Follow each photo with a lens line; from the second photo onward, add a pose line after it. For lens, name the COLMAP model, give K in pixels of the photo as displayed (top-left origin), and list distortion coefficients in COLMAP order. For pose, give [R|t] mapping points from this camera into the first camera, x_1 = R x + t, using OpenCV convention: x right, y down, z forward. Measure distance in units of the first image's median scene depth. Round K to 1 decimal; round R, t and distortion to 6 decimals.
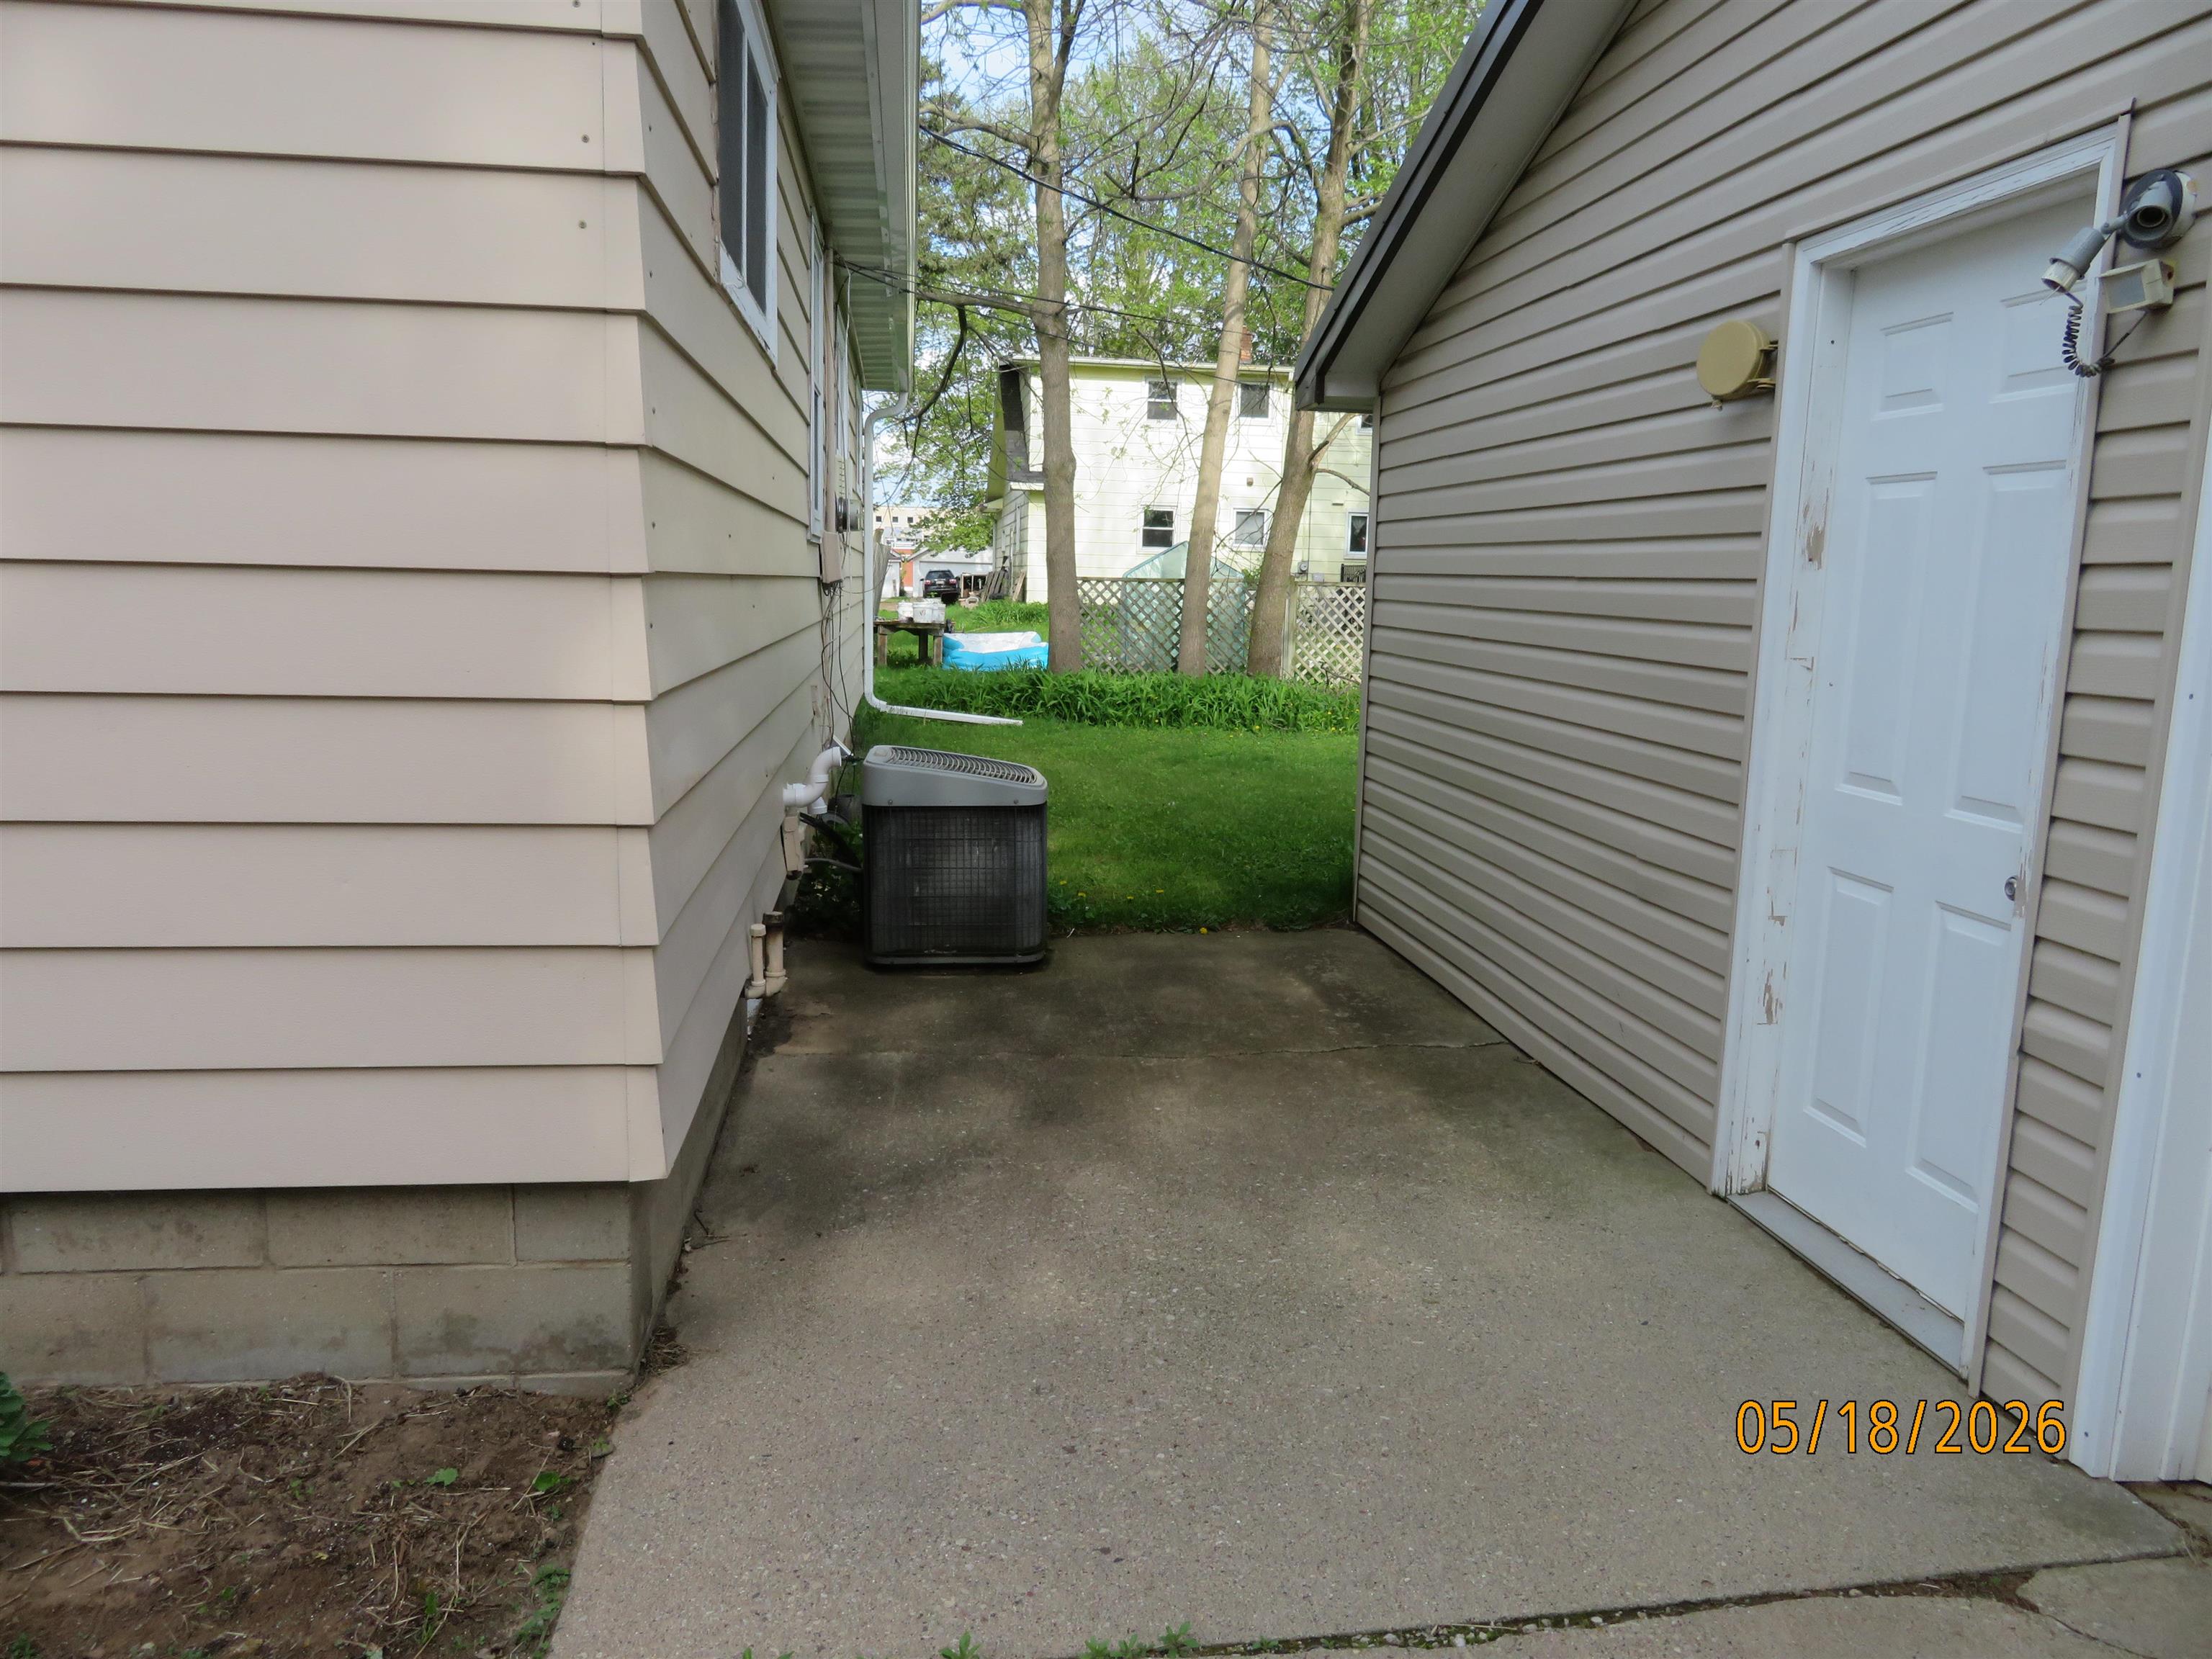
lens RADIAL K [[1577.3, 0, 1104.3], [0, 1577.3, 833.3], [0, 0, 1]] dist [-0.013093, 0.005944]
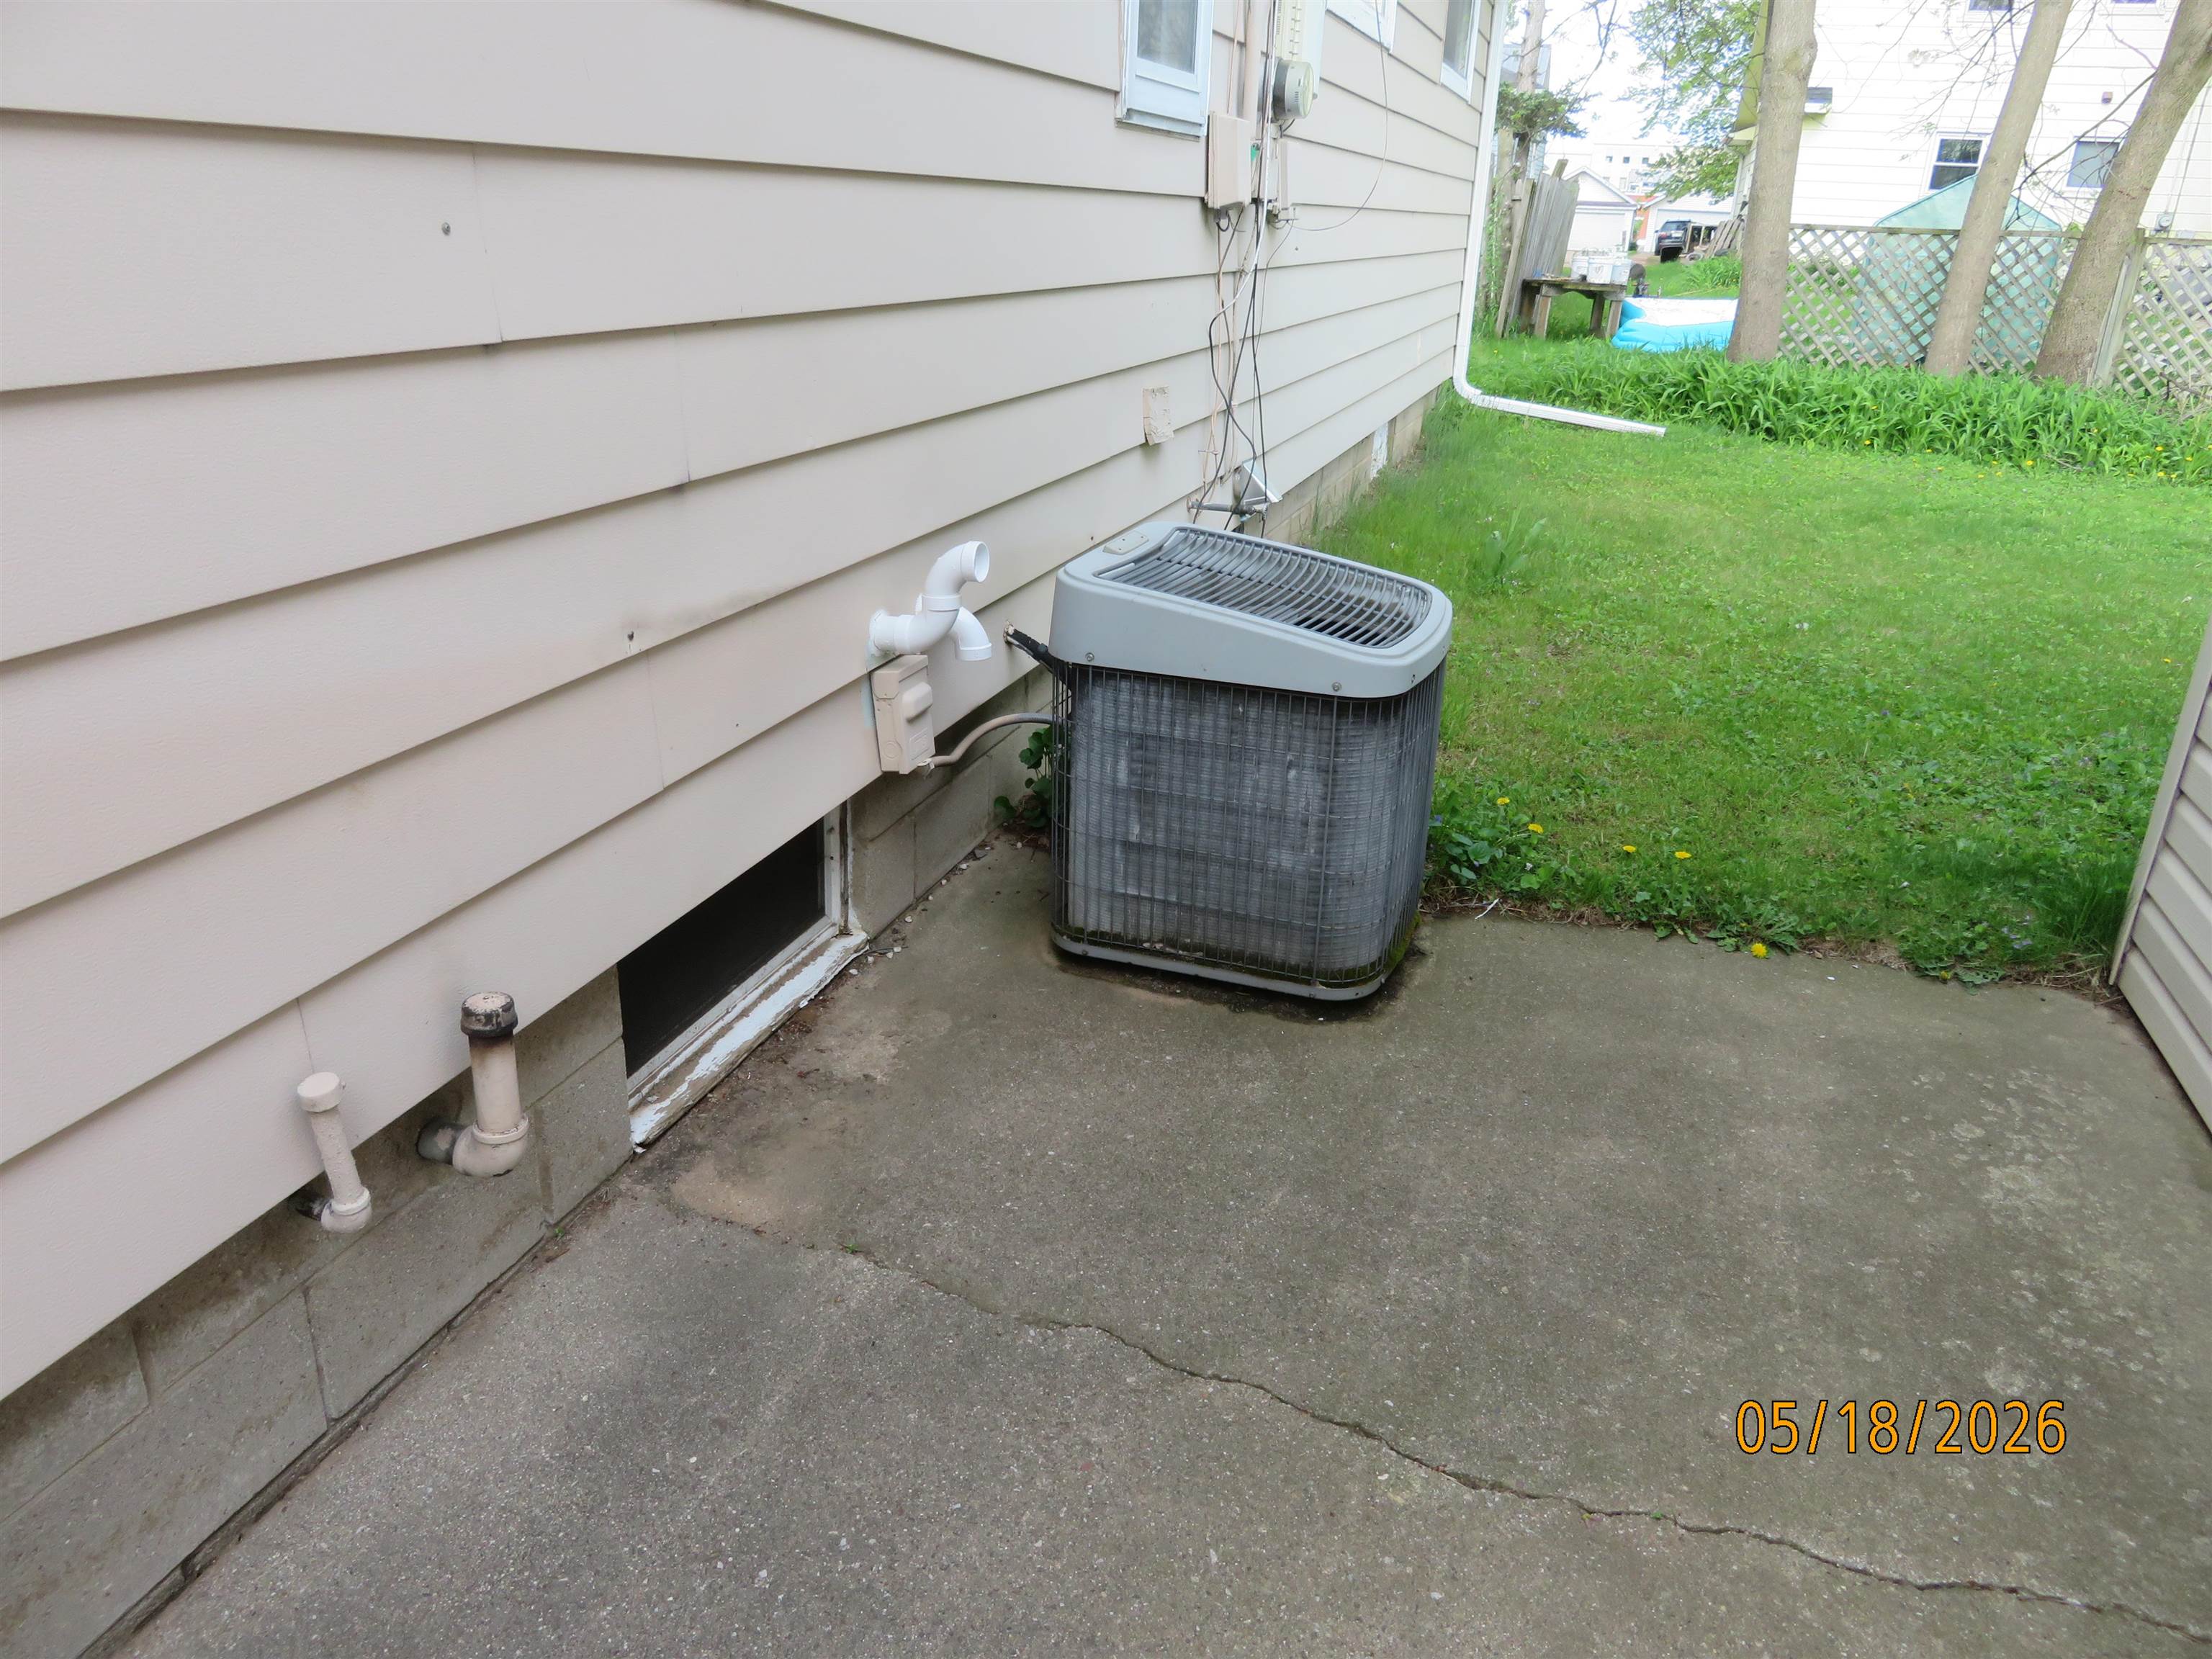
lens RADIAL K [[1577.3, 0, 1108.3], [0, 1577.3, 823.1], [0, 0, 1]] dist [-0.013093, 0.005944]
pose [[0.905203, 0.166591, -0.390967, 0.027626], [-0.084831, 0.972282, 0.217880, -0.029125], [0.416427, -0.164059, 0.894245, 0.203464]]
